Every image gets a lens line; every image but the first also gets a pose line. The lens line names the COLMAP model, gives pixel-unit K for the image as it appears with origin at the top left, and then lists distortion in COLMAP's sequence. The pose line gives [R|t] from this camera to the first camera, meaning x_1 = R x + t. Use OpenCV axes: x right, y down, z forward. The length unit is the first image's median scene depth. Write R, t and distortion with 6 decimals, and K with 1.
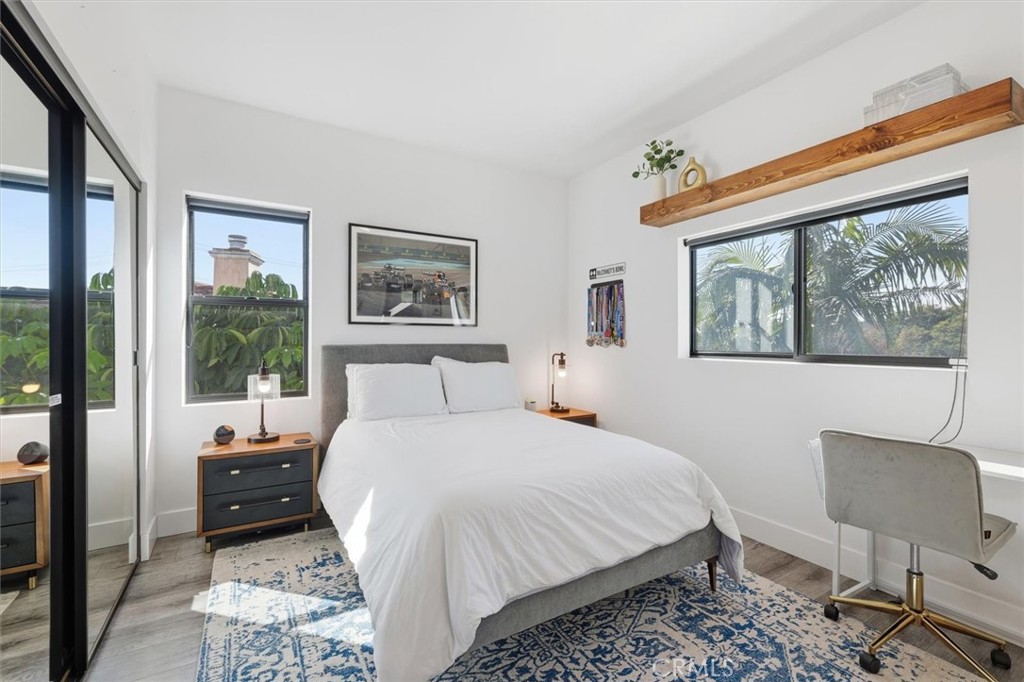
lens RADIAL K [[443.7, 0, 514.6], [0, 443.7, 340.1], [0, 0, 1]] dist [0.001367, -0.000293]
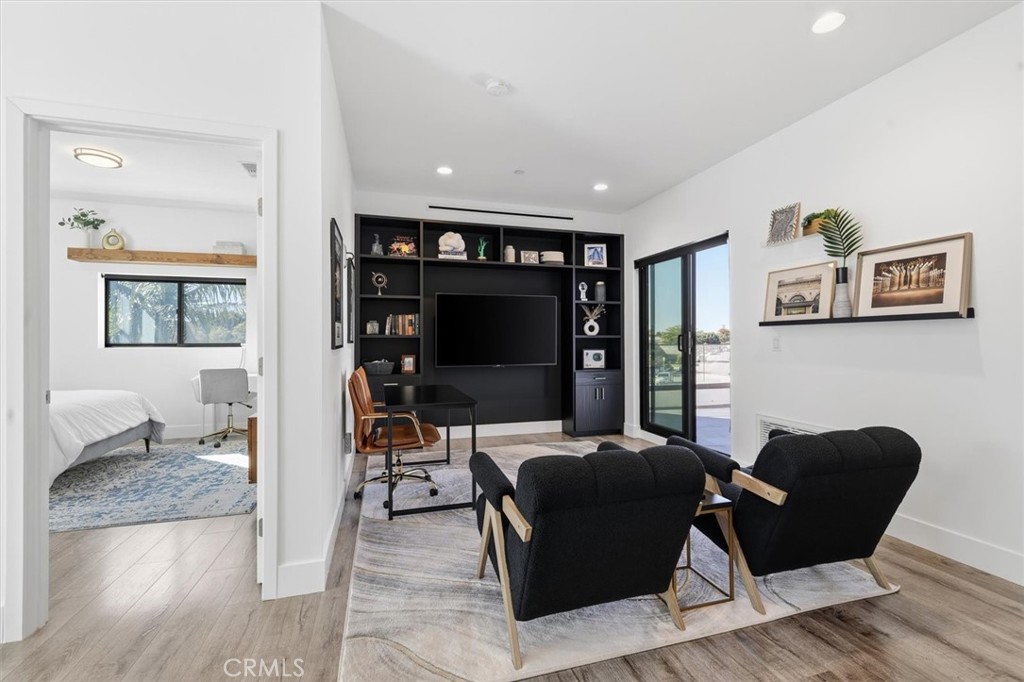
lens RADIAL K [[443.7, 0, 514.7], [0, 443.7, 337.0], [0, 0, 1]] dist [0.001367, -0.000293]
pose [[0.247726, 0.002431, 0.968827, -0.810340], [0.000842, 0.999996, -0.002724, 0.006615], [-0.968830, 0.001491, 0.247723, -0.848522]]
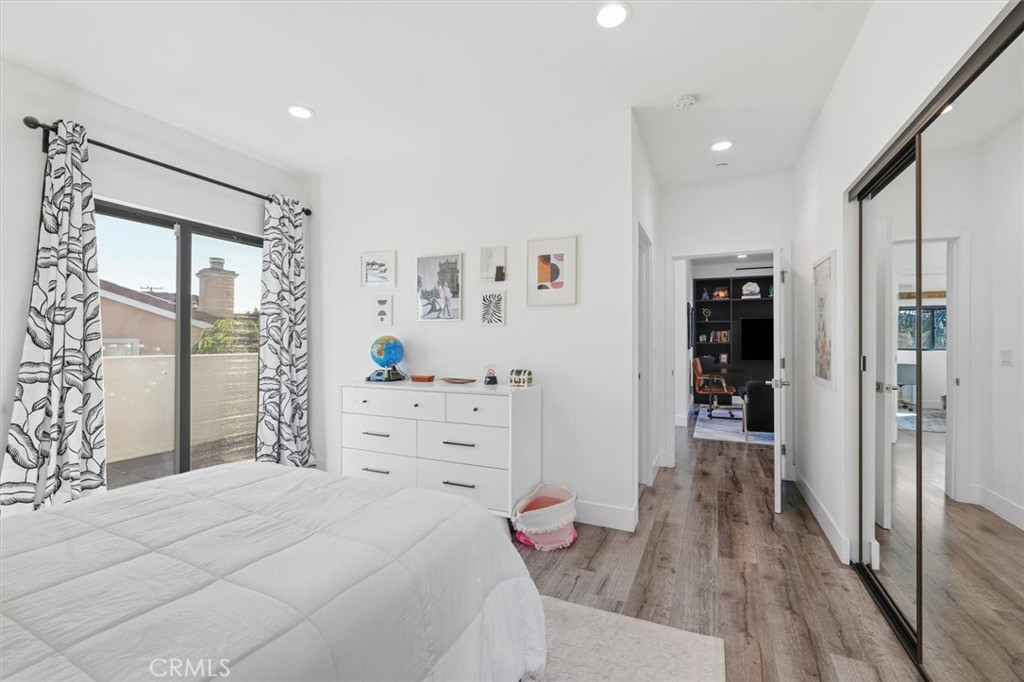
lens RADIAL K [[443.7, 0, 509.1], [0, 443.7, 338.4], [0, 0, 1]] dist [0.001367, -0.000293]
pose [[0.826488, 0.003134, 0.562945, -3.035405], [0.000055, 0.999984, -0.005649, -0.028190], [-0.562954, 0.004700, 0.826475, -2.248476]]
